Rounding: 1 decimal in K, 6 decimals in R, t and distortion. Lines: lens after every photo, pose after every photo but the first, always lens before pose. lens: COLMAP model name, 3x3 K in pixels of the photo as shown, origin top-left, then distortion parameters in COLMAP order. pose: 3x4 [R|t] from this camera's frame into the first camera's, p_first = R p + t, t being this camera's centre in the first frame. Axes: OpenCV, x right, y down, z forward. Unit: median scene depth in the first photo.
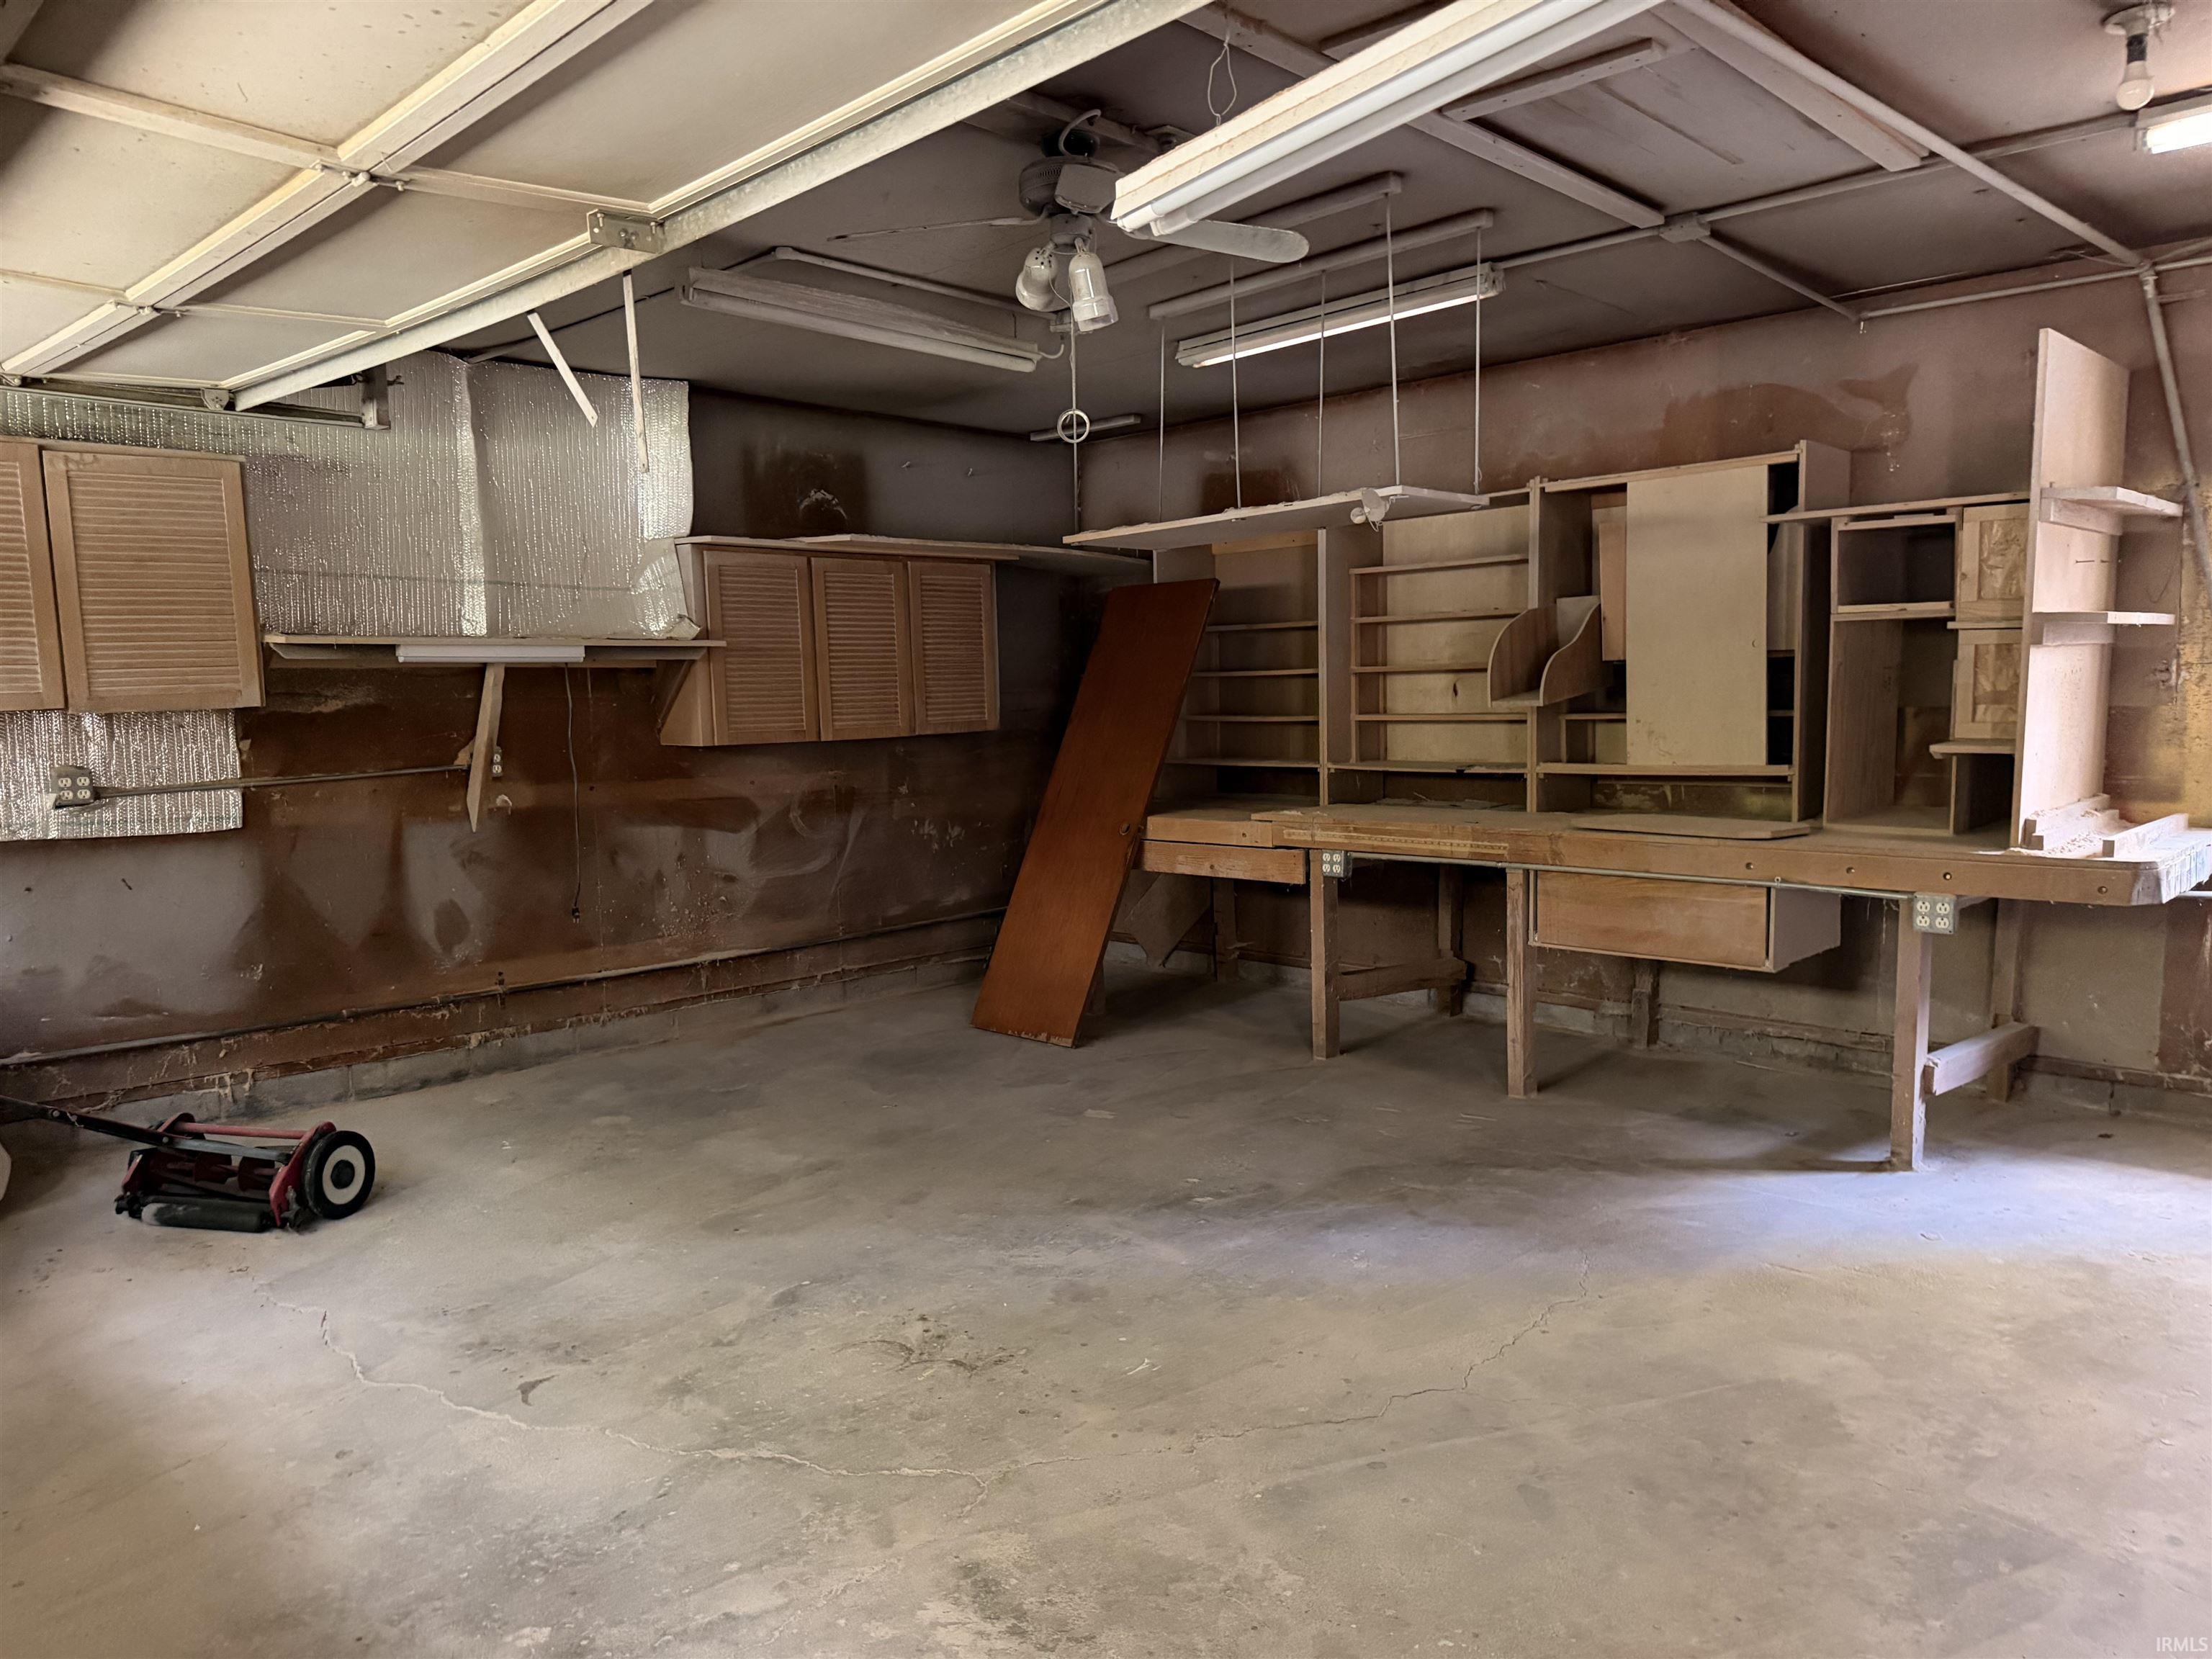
lens RADIAL K [[1547.9, 0, 1115.8], [0, 1547.9, 833.2], [0, 0, 1]] dist [0.095795, -0.137897]
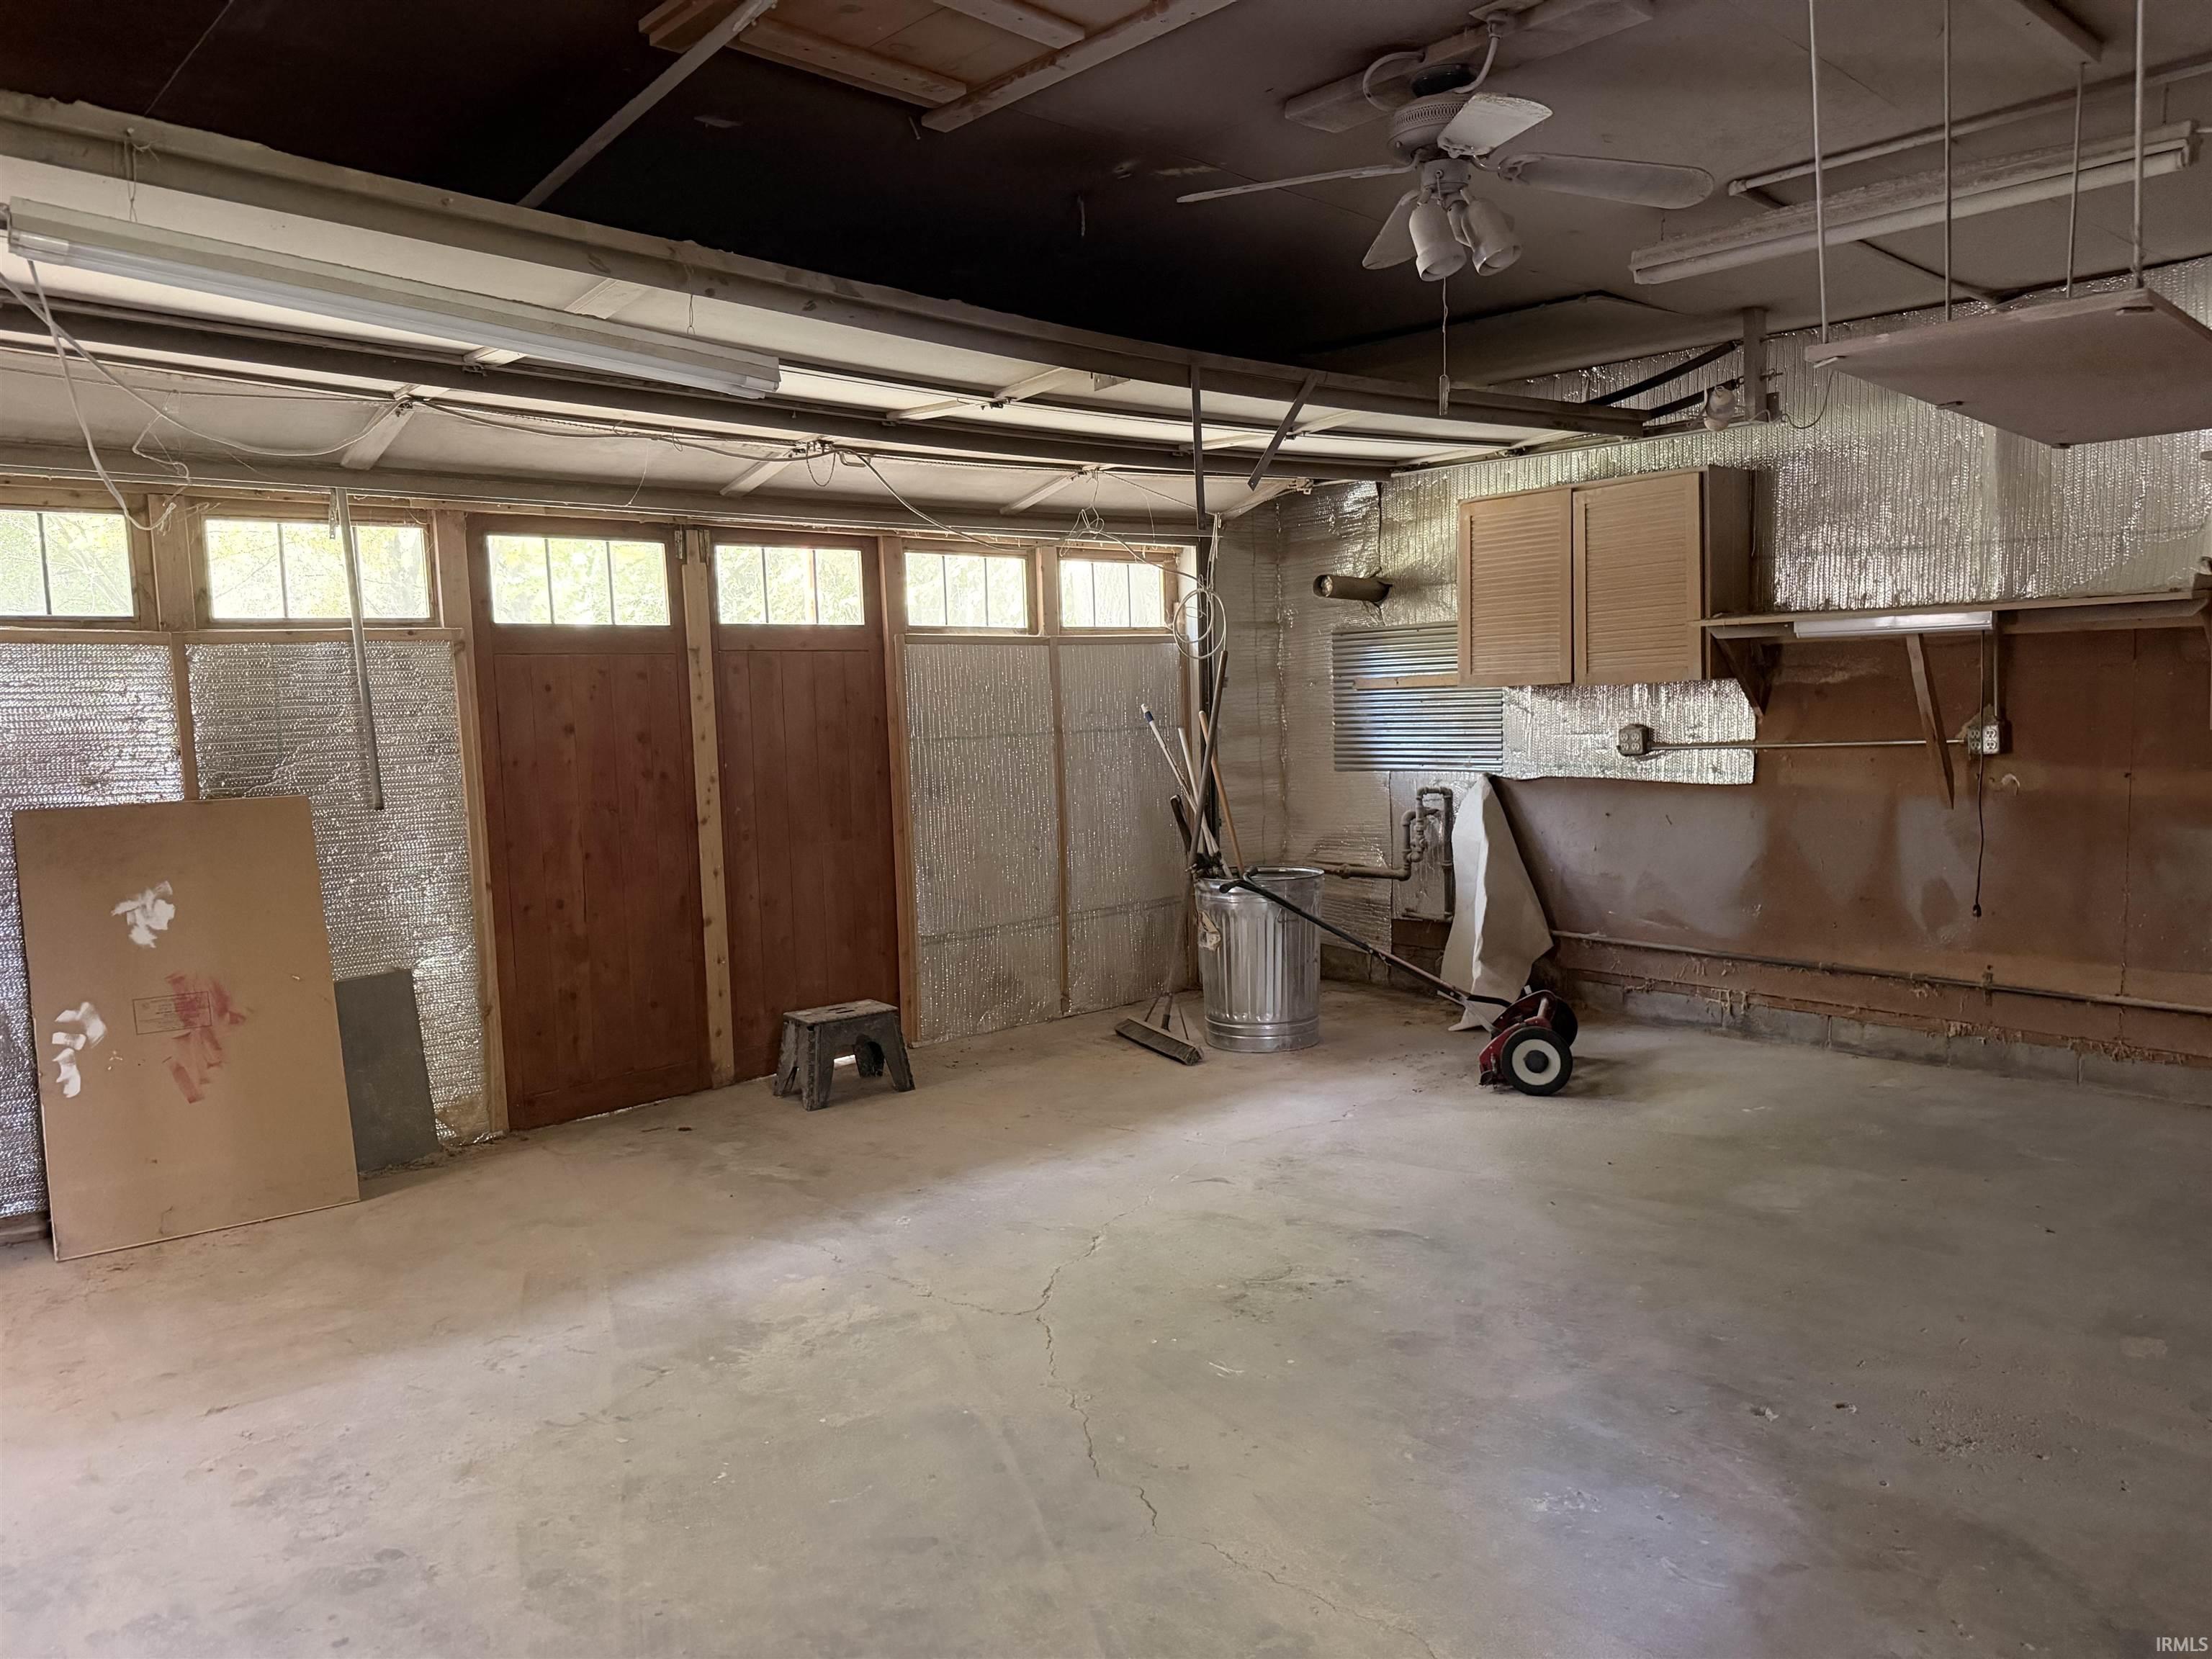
lens RADIAL K [[1547.9, 0, 1115.8], [0, 1547.9, 833.2], [0, 0, 1]] dist [0.095795, -0.137897]
pose [[-0.062154, 0.112820, -0.991670, 0.719336], [-0.061750, 0.991252, 0.116643, -0.084779], [0.996155, 0.068486, -0.054643, 0.701294]]
